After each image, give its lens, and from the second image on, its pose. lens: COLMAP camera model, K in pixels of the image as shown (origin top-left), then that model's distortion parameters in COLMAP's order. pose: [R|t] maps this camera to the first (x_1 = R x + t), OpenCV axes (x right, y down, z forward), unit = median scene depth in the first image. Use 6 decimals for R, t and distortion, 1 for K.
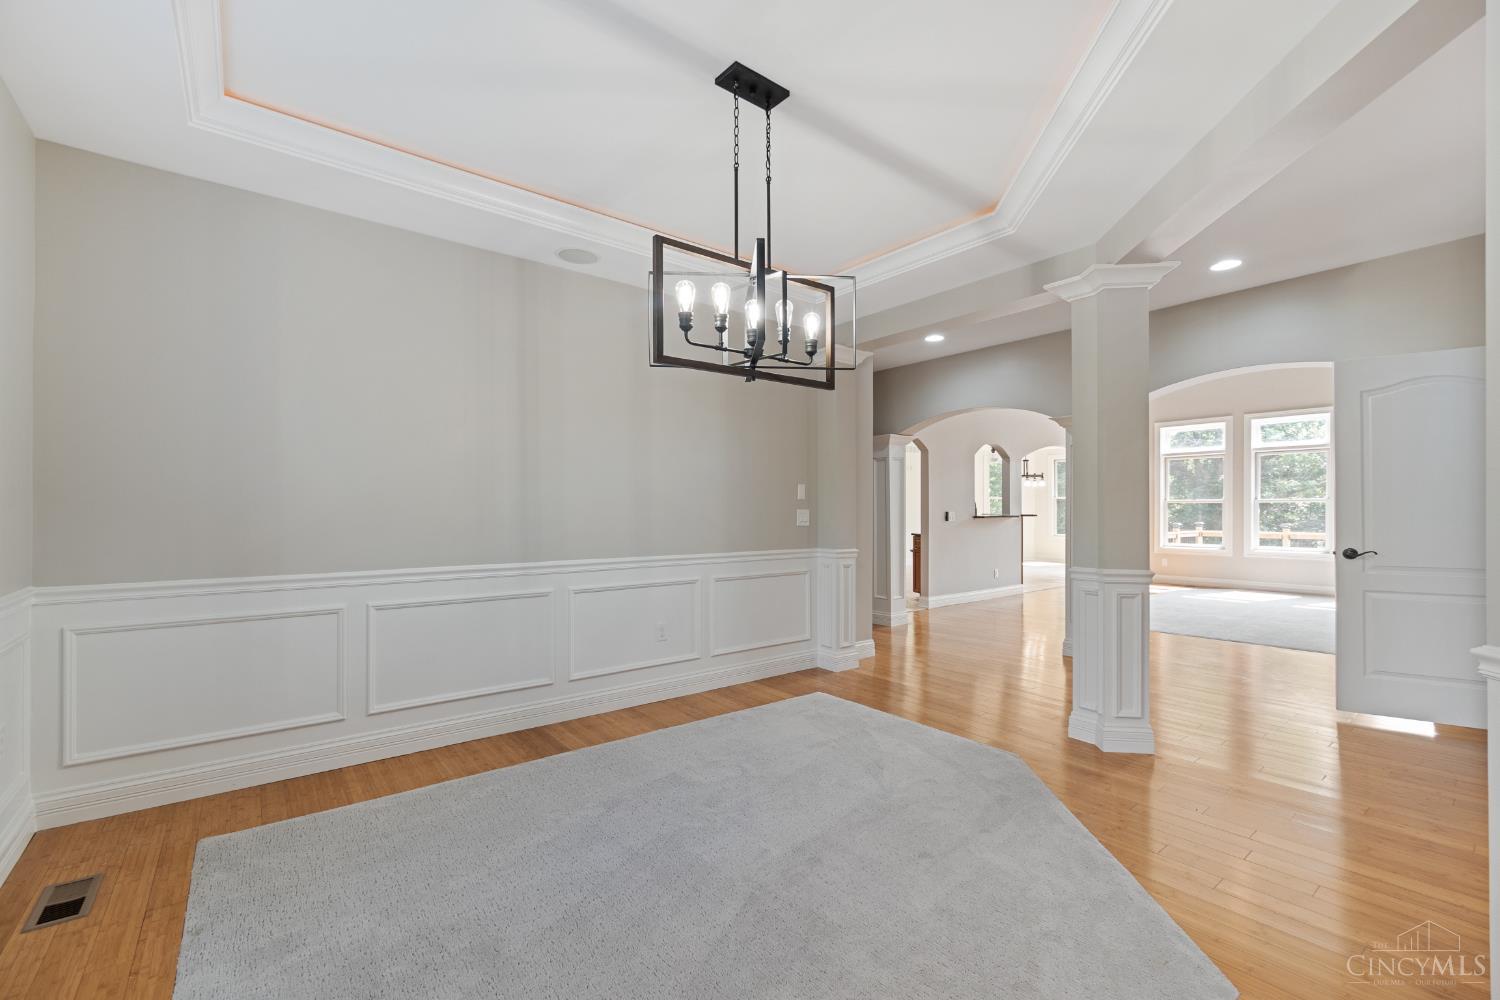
lens RADIAL K [[638.4, 0, 754.2], [0, 638.4, 503.2], [0, 0, 1]] dist [0.001001, 0.001190]
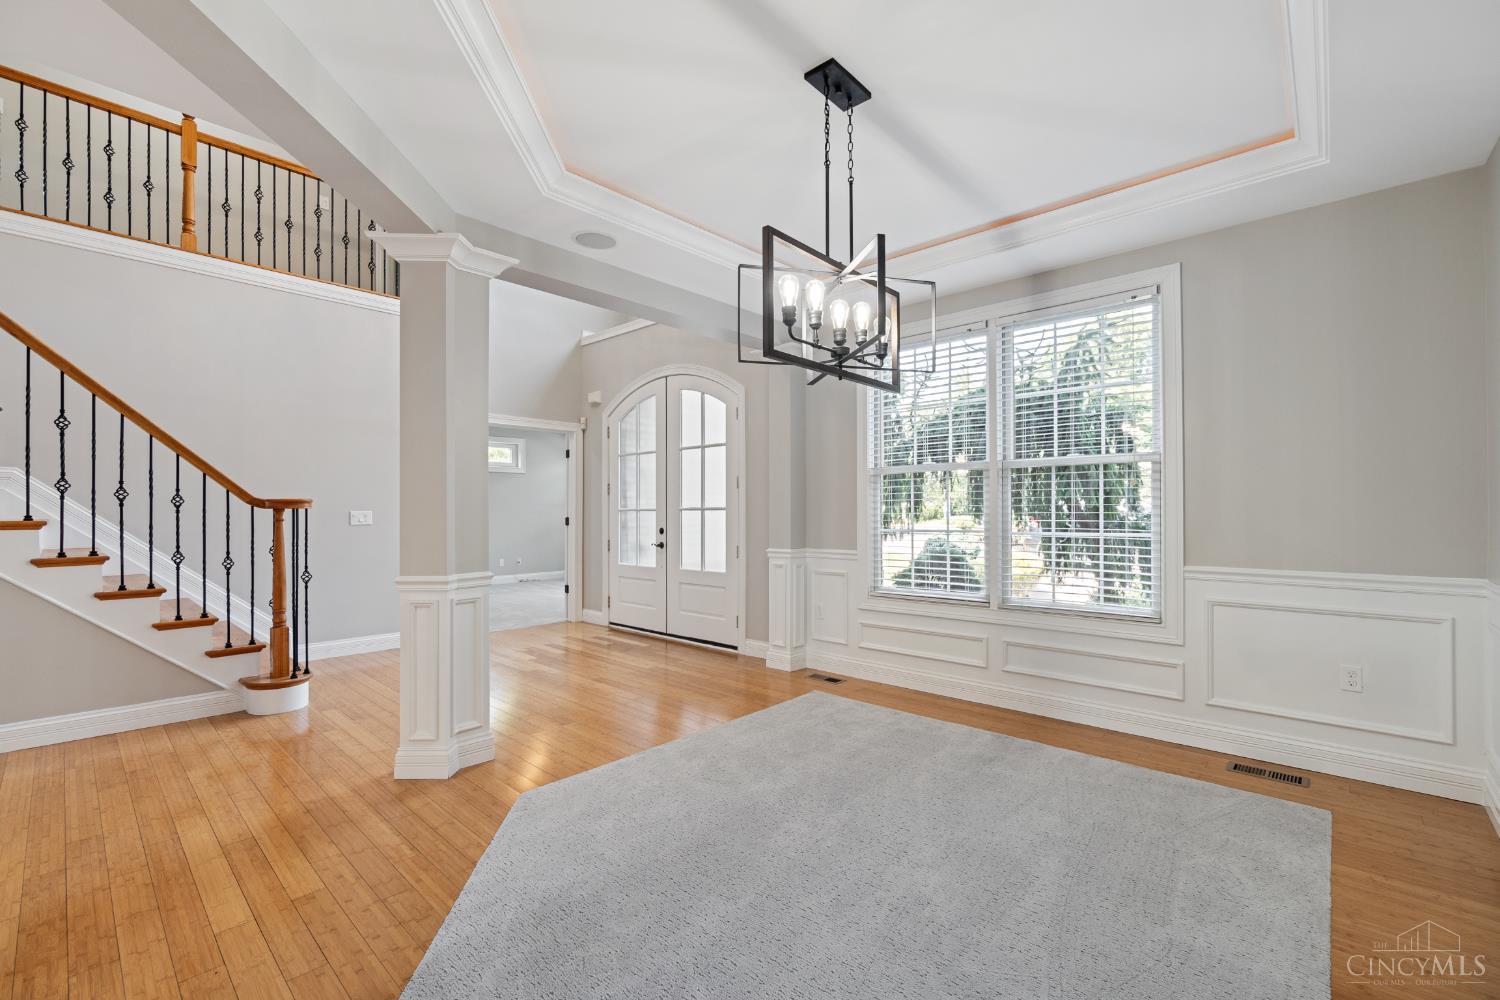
lens RADIAL K [[638.4, 0, 753.9], [0, 638.4, 507.6], [0, 0, 1]] dist [0.001001, 0.001190]
pose [[0.987578, 0.011277, 0.156726, -0.264534], [-0.012166, 0.999915, 0.004718, 0.004369], [-0.156659, -0.006566, 0.987631, 0.030931]]
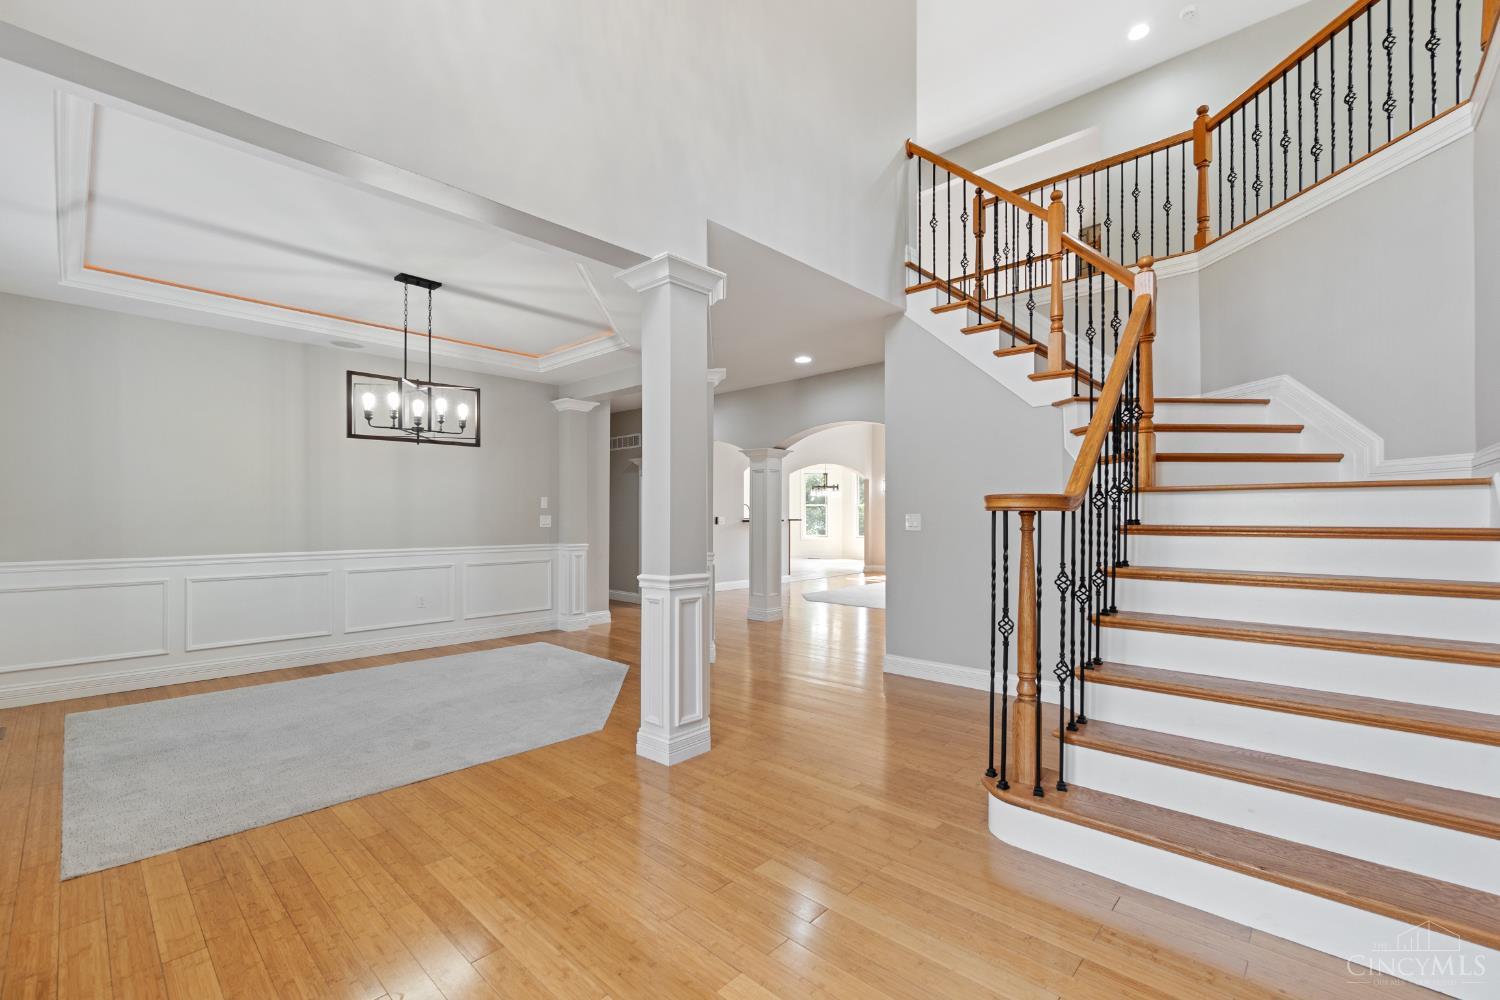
lens RADIAL K [[638.4, 0, 746.5], [0, 638.4, 509.4], [0, 0, 1]] dist [0.001001, 0.001190]
pose [[0.990173, 0.002754, 0.139822, 0.616710], [-0.002975, 0.999995, 0.001369, -0.012465], [-0.139818, -0.001772, 0.990176, -0.849218]]
